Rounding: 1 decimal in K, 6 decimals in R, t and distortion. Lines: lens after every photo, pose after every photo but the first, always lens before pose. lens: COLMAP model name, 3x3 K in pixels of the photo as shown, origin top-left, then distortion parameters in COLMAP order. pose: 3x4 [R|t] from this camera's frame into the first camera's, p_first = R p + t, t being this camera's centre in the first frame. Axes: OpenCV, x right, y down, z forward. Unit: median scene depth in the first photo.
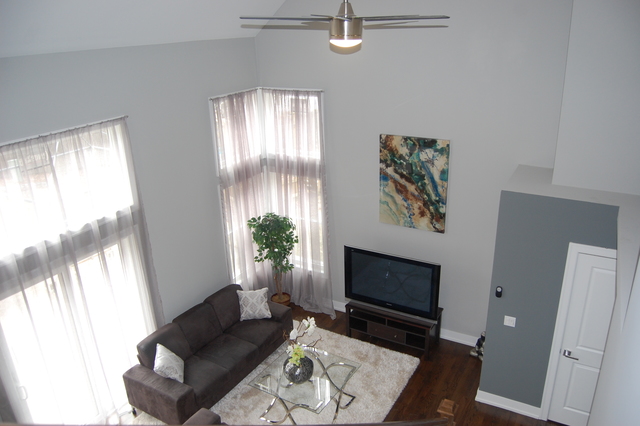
lens RADIAL K [[508.9, 0, 320.0], [0, 508.9, 213.0], [0, 0, 1]] dist [-0.075703, 0.001311]
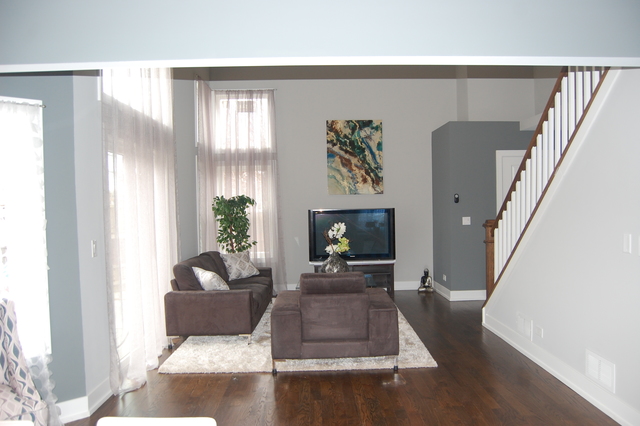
lens RADIAL K [[508.9, 0, 320.0], [0, 508.9, 213.0], [0, 0, 1]] dist [-0.075703, 0.001311]
pose [[0.849719, 0.013656, 0.527058, -0.564564], [0.180483, 0.931735, -0.315114, 0.460611], [-0.495382, 0.362883, 0.789248, 0.088530]]
